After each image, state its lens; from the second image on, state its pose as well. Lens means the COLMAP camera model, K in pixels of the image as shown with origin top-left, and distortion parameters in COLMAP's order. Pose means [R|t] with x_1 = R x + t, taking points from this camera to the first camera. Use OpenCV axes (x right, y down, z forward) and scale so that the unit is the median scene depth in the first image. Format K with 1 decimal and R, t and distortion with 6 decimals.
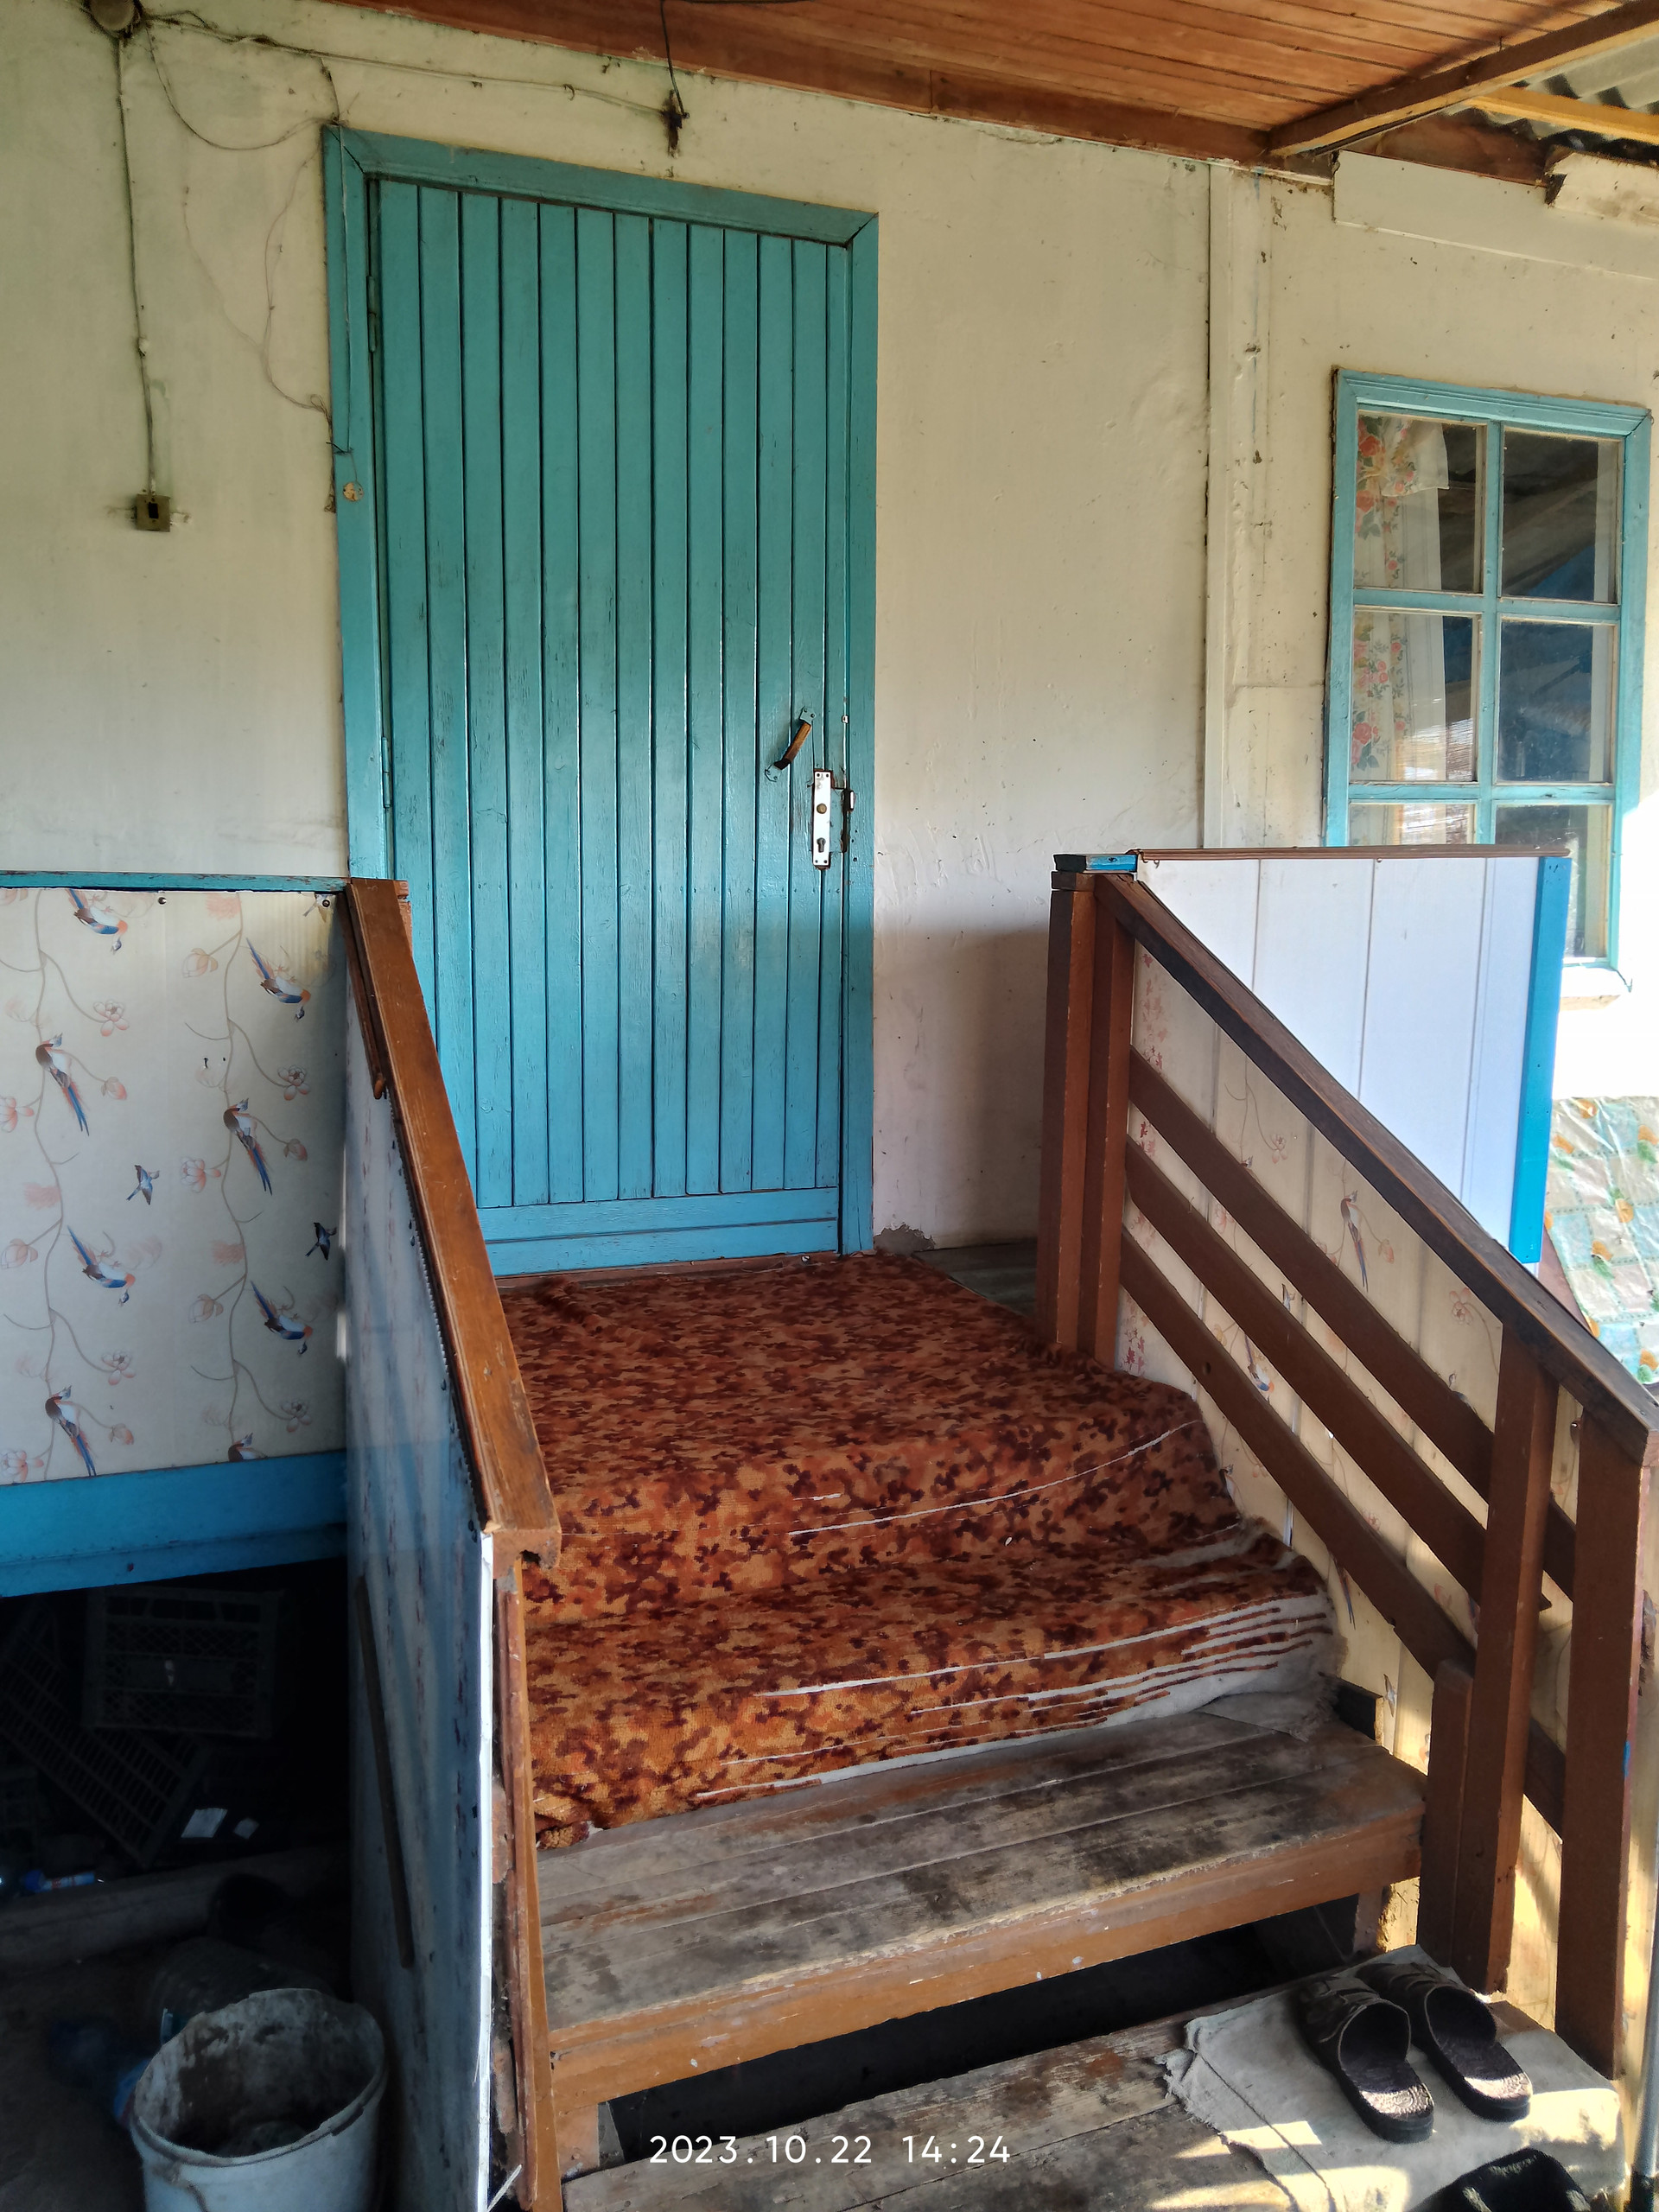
lens RADIAL K [[1646.2, 0, 840.6], [0, 1646.2, 1121.0], [0, 0, 1]] dist [-0.006426, -0.010553]
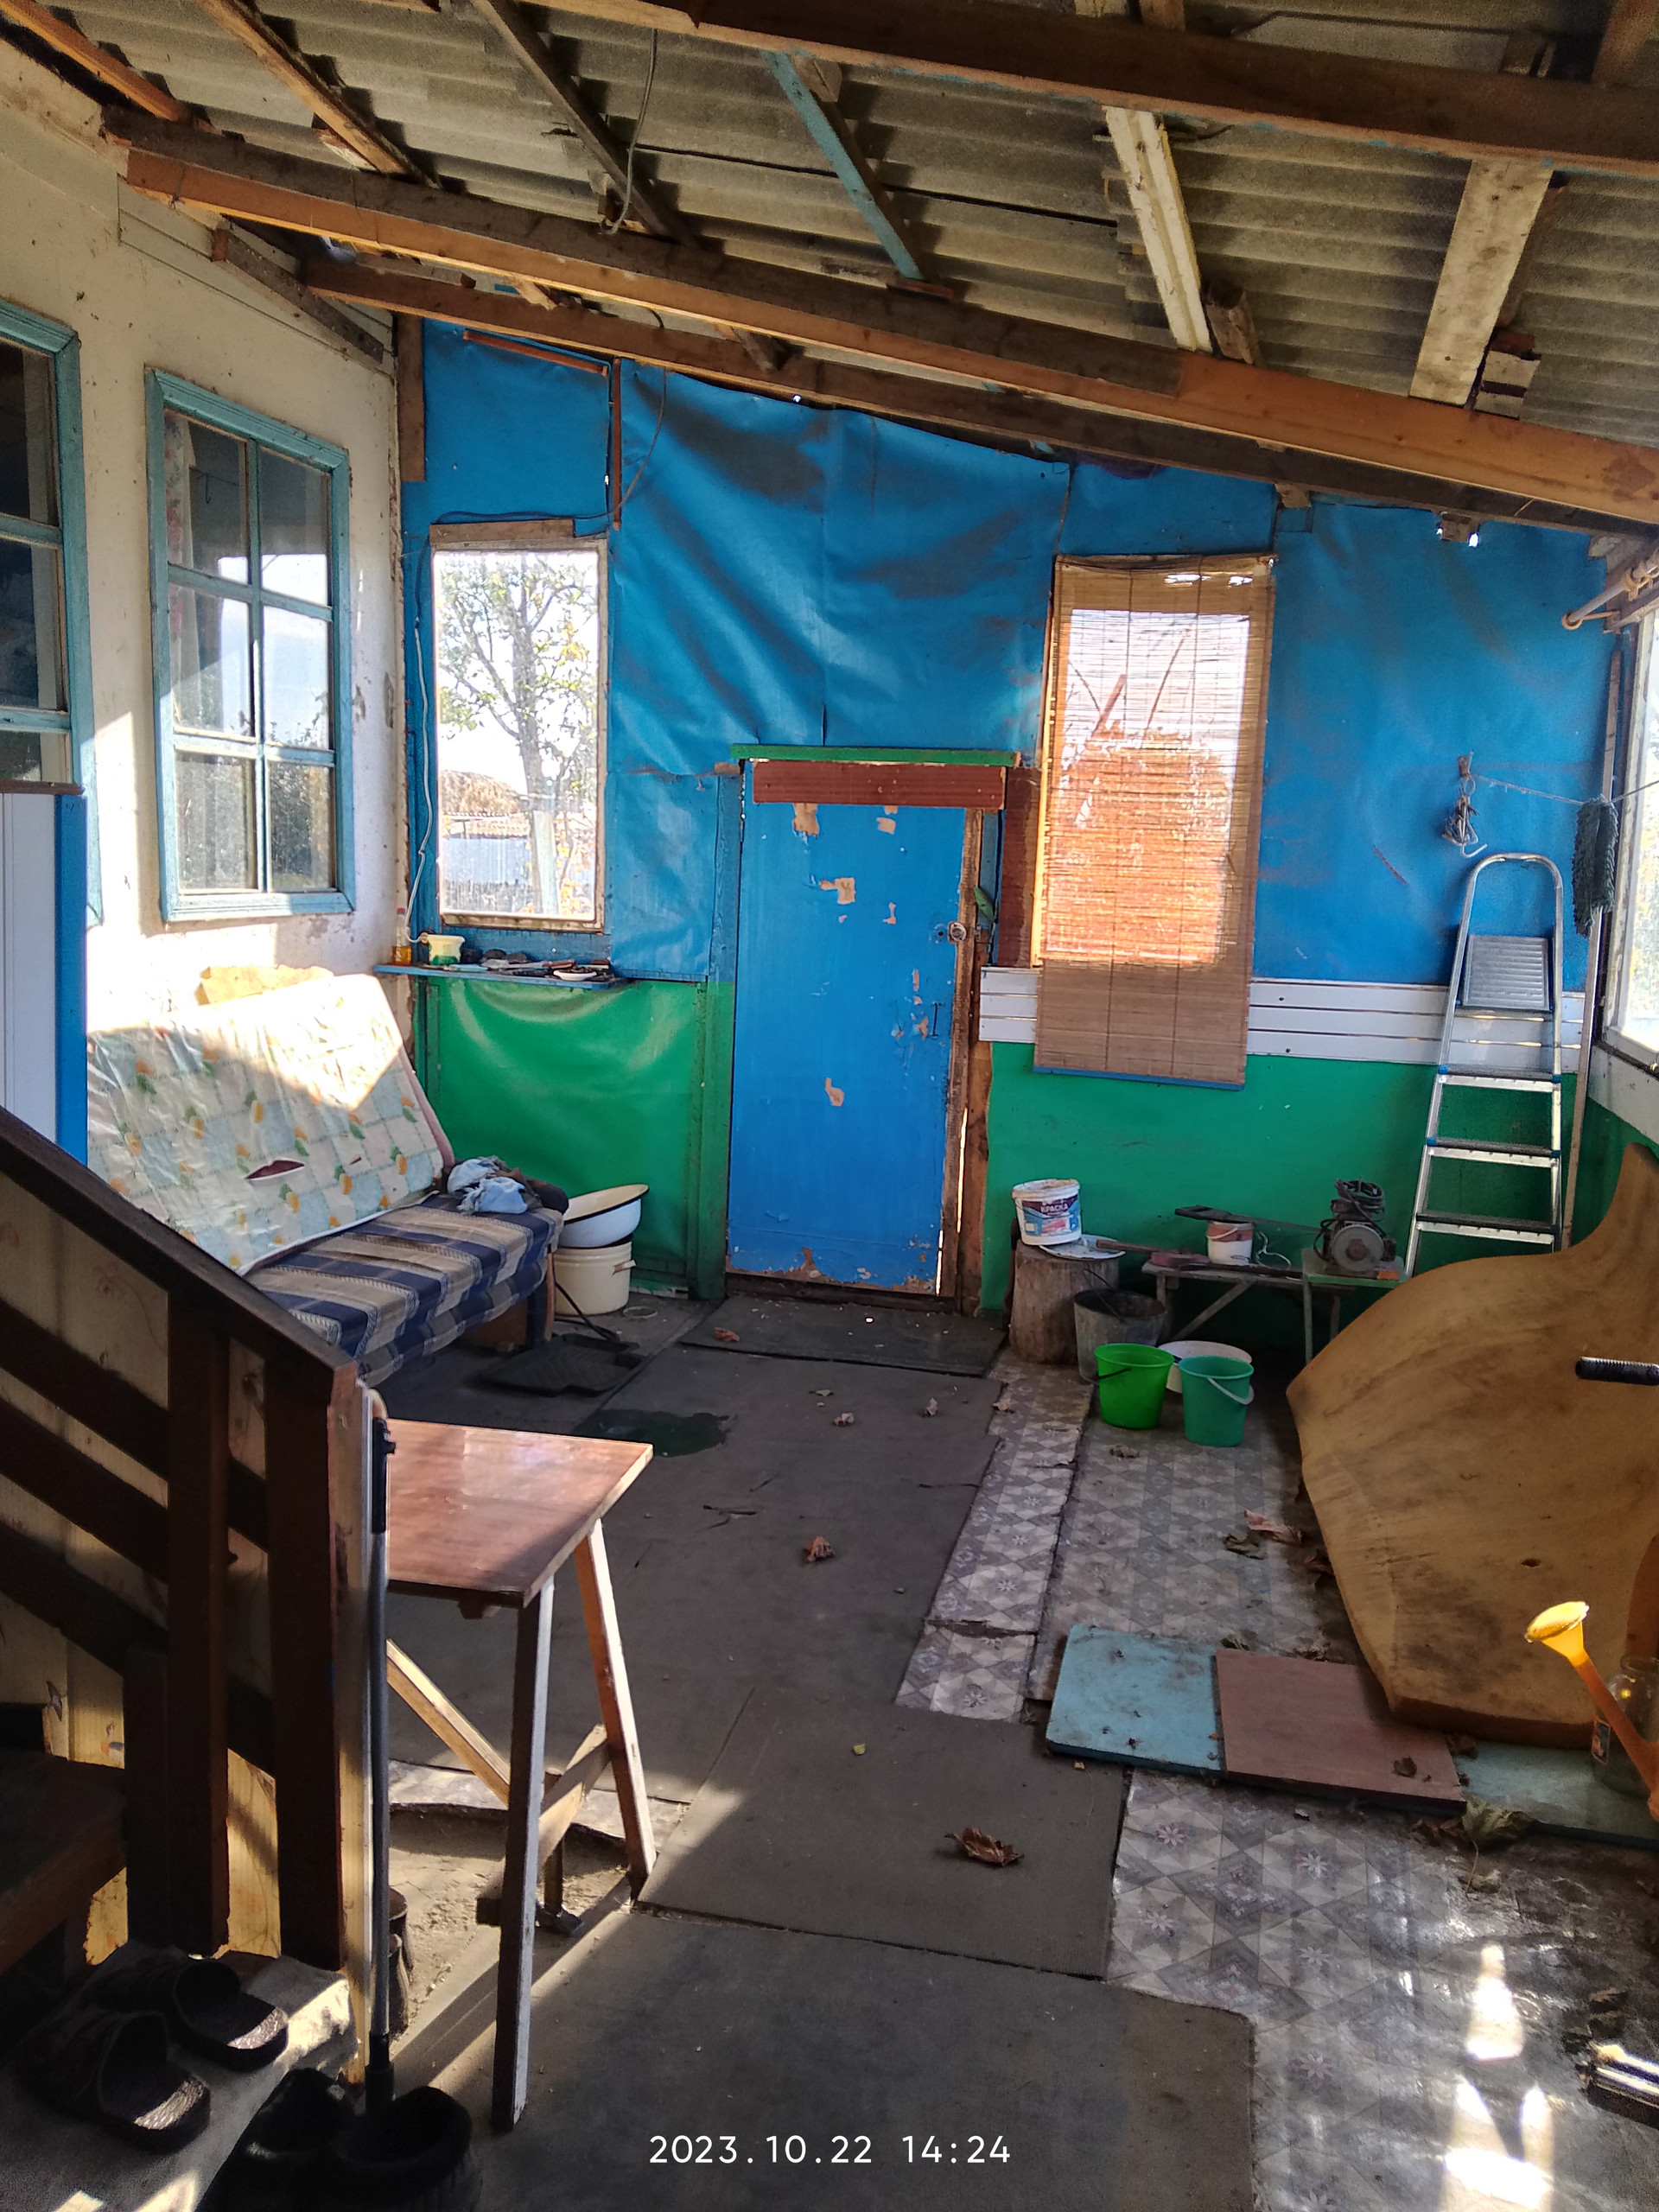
lens RADIAL K [[1646.2, 0, 840.6], [0, 1646.2, 1121.0], [0, 0, 1]] dist [-0.006426, -0.010553]
pose [[0.614913, -0.104219, 0.781678, -0.096585], [0.065274, 0.994554, 0.081253, -0.029498], [-0.785889, 0.001060, 0.618367, 0.072042]]
